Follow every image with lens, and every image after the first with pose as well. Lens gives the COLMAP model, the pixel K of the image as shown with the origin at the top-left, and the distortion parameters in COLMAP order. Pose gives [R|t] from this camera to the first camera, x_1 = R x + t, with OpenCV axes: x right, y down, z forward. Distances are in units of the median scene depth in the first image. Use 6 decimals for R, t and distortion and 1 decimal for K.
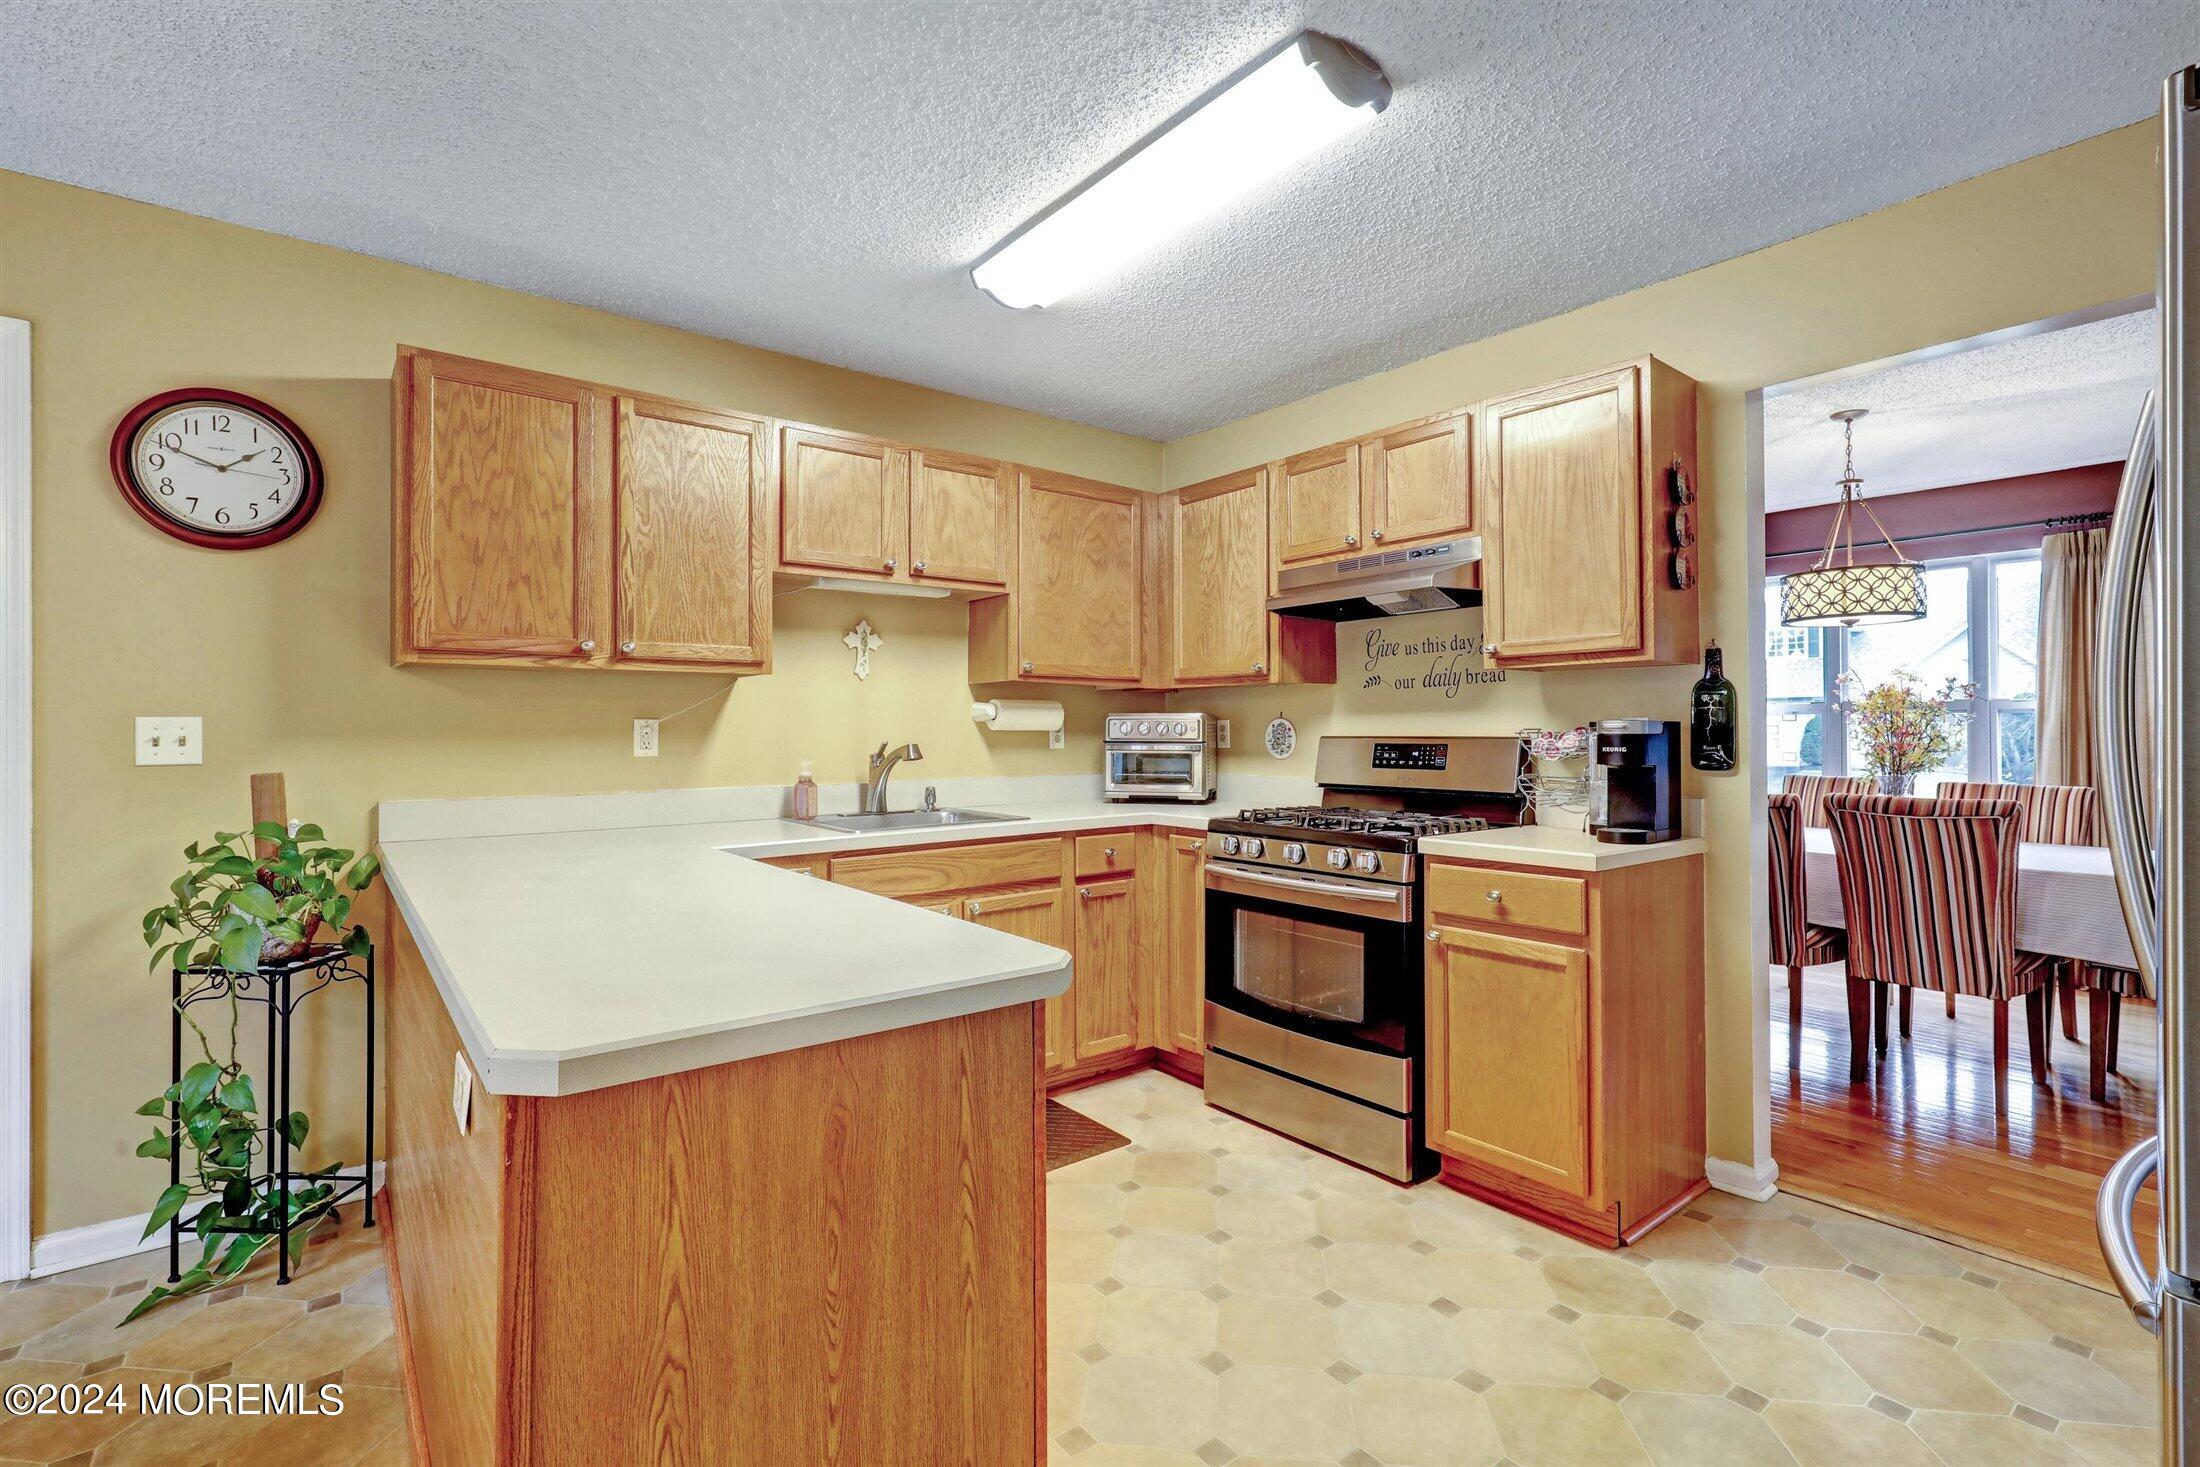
lens RADIAL K [[981.0, 0, 1105.5], [0, 981.0, 725.2], [0, 0, 1]] dist [0.014076, -0.000707]
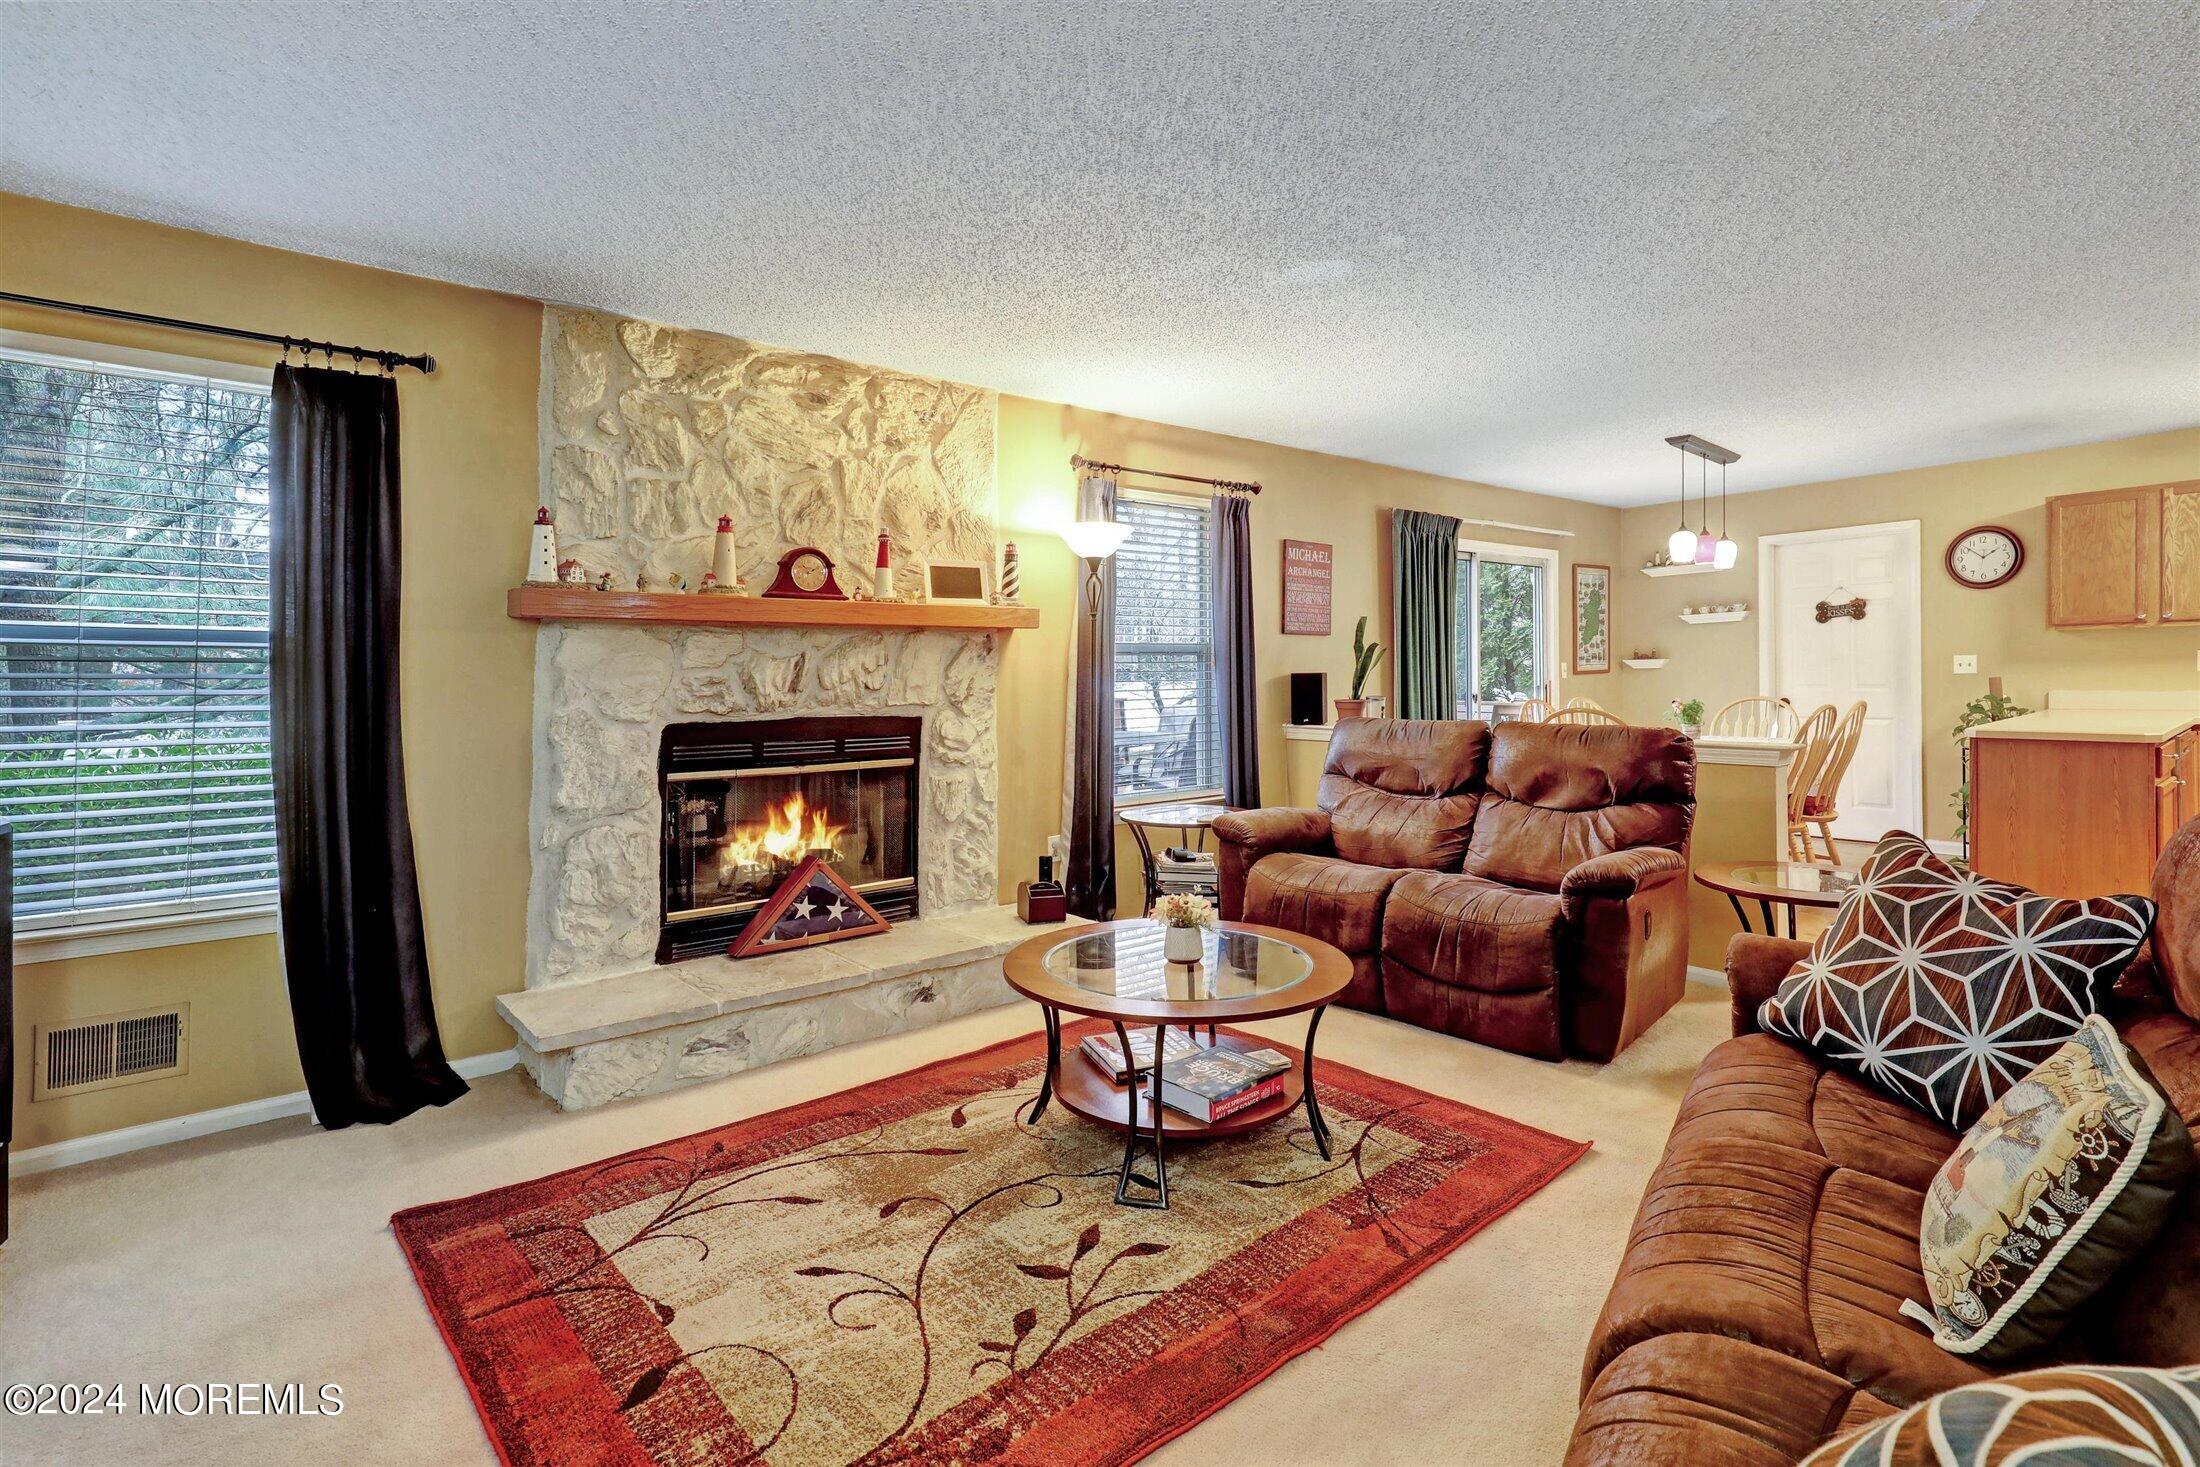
lens RADIAL K [[1037.2, 0, 1110.0], [0, 1037.2, 690.3], [0, 0, 1]] dist [0.004814, -0.000518]
pose [[0.010569, 0.015888, -0.999818, 1.380851], [0.015629, 0.999749, 0.016052, 0.003524], [0.999822, -0.015795, 0.010318, -0.998459]]
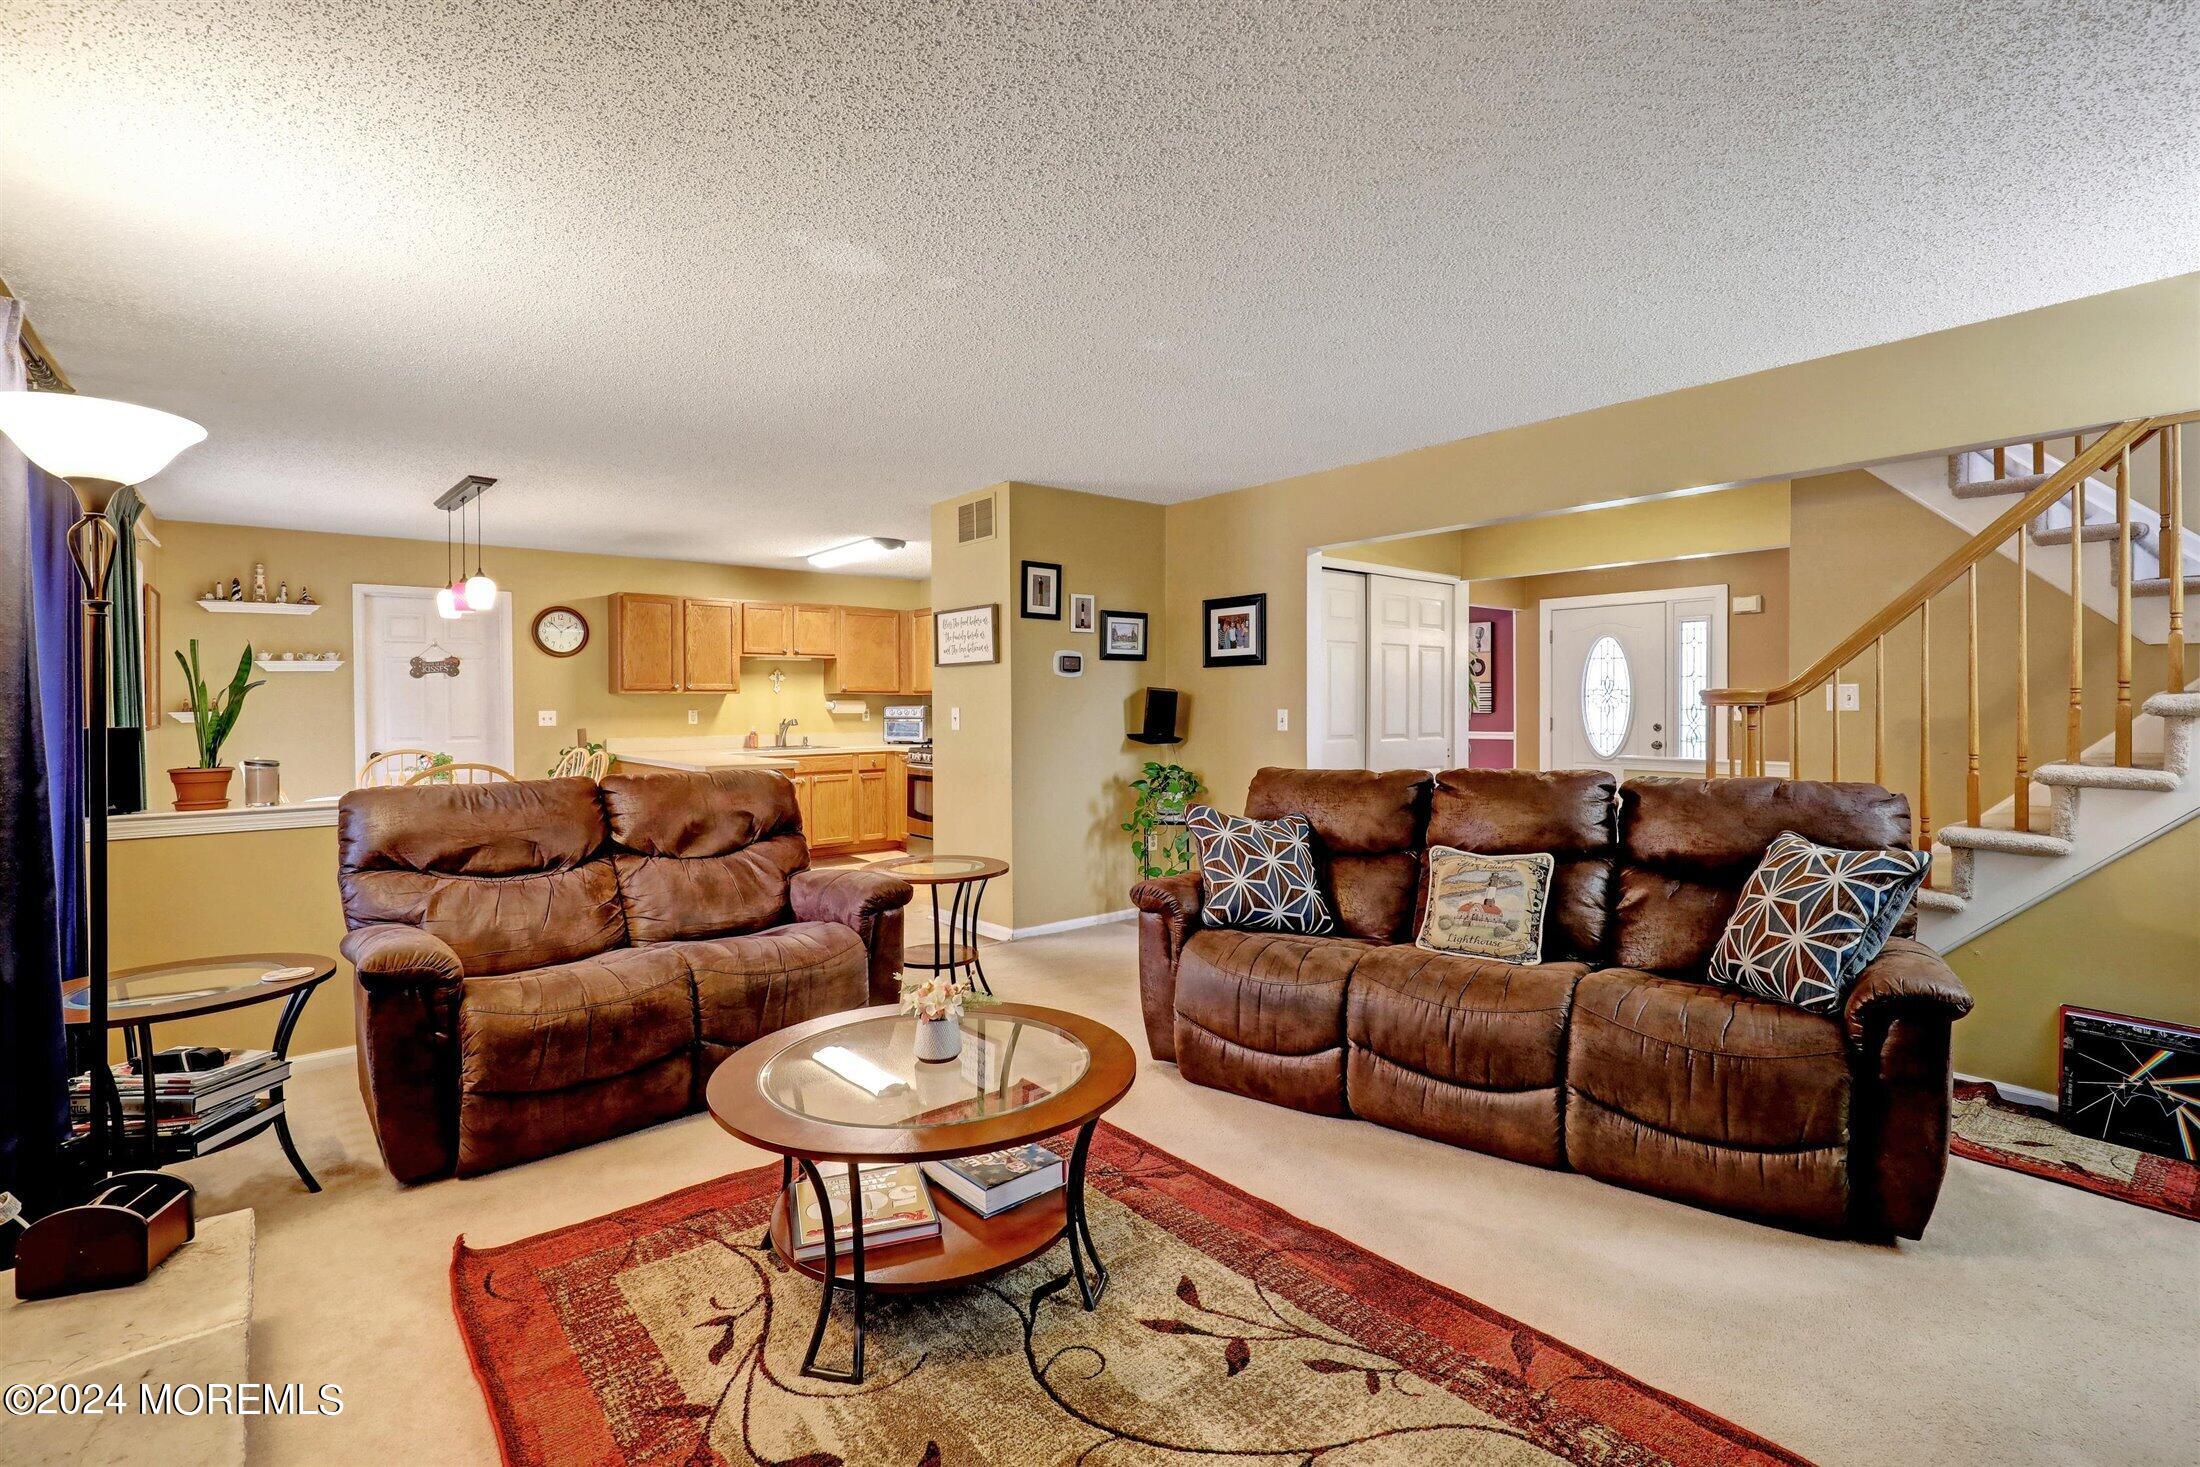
lens RADIAL K [[981.0, 0, 1090.7], [0, 981.0, 713.0], [0, 0, 1]] dist [0.014076, -0.000707]
pose [[0.999773, -0.007960, -0.019761, 0.655218], [0.008055, 0.999956, 0.004721, -0.002481], [0.019722, -0.004879, 0.999794, -1.624351]]
